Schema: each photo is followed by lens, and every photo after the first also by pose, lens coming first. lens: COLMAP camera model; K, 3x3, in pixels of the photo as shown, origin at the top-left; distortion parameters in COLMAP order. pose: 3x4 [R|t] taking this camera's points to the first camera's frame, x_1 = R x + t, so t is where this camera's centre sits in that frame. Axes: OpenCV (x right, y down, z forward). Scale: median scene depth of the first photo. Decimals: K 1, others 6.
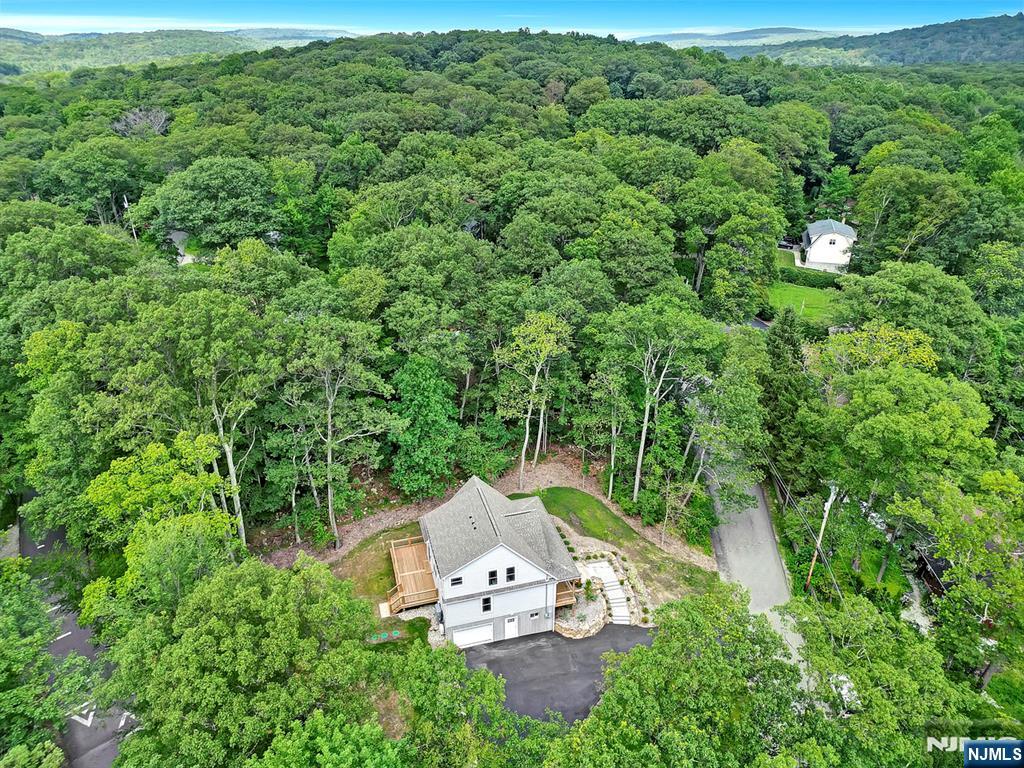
lens RADIAL K [[721.7, 0, 508.7], [0, 721.7, 380.5], [0, 0, 1]] dist [0.041208, -0.018189]
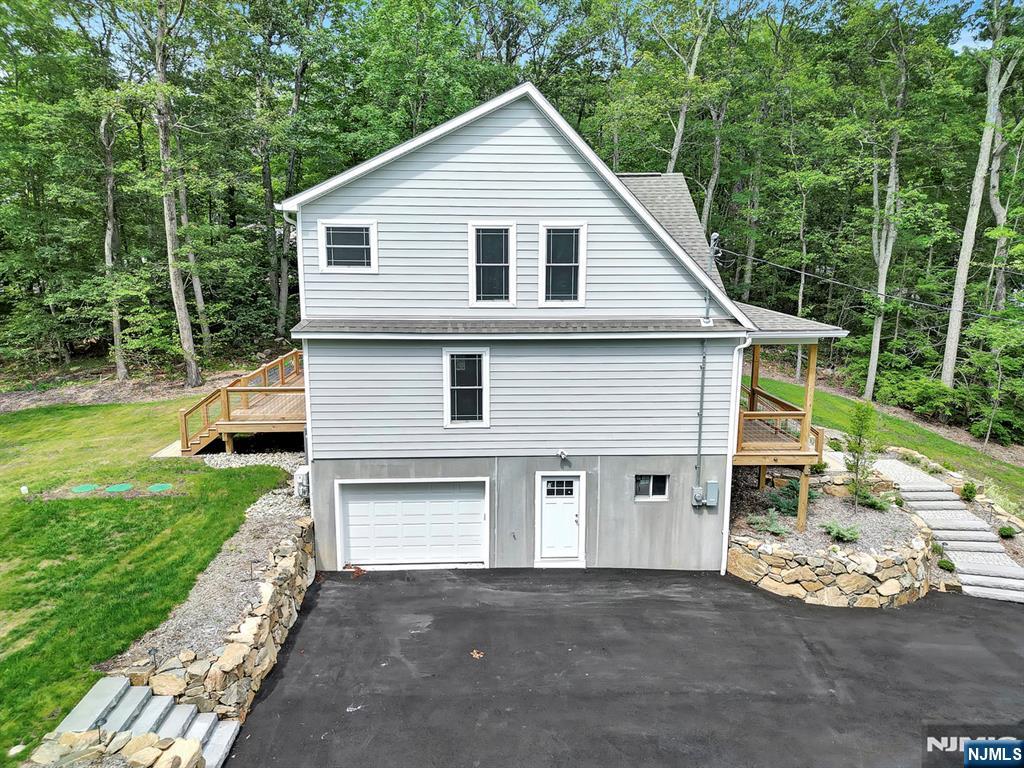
lens RADIAL K [[721.7, 0, 508.5], [0, 721.7, 390.0], [0, 0, 1]] dist [0.041208, -0.018189]
pose [[0.973416, 0.049511, -0.223628, 0.043267], [-0.104567, 0.964733, -0.241572, 0.370036], [0.203781, 0.258534, 0.944264, 0.751047]]
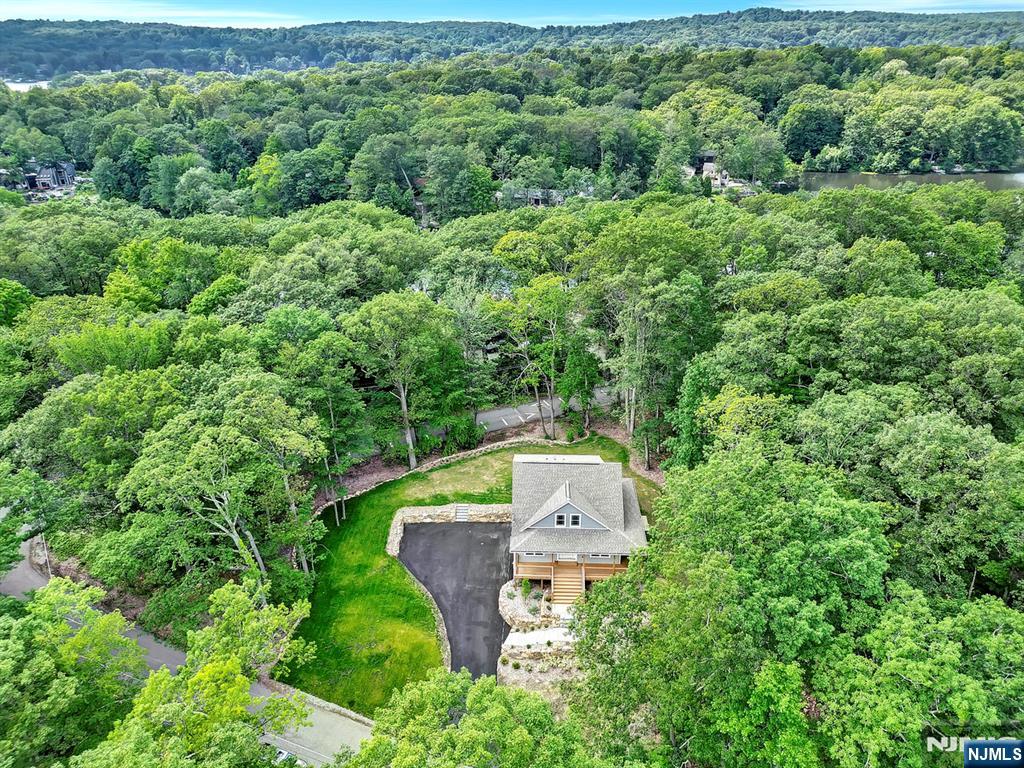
lens RADIAL K [[721.7, 0, 515.8], [0, 721.7, 377.1], [0, 0, 1]] dist [0.041208, -0.018189]
pose [[-0.310597, 0.418852, -0.853283, 0.892018], [-0.400797, 0.756271, 0.517123, -0.467185], [0.861911, 0.502610, -0.067021, 0.965305]]
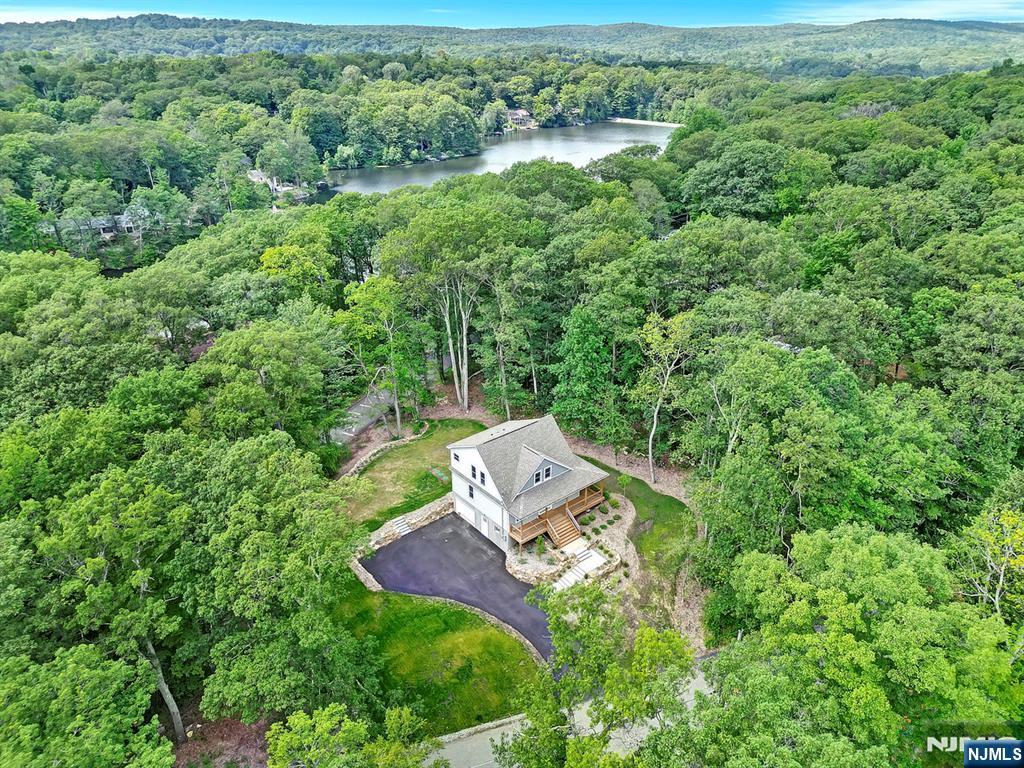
lens RADIAL K [[721.7, 0, 512.5], [0, 721.7, 380.1], [0, 0, 1]] dist [0.041208, -0.018189]
pose [[0.402327, 0.399253, -0.823850, 0.937839], [-0.392549, 0.888205, 0.238740, -0.183857], [0.827066, 0.227351, 0.514076, 0.376304]]
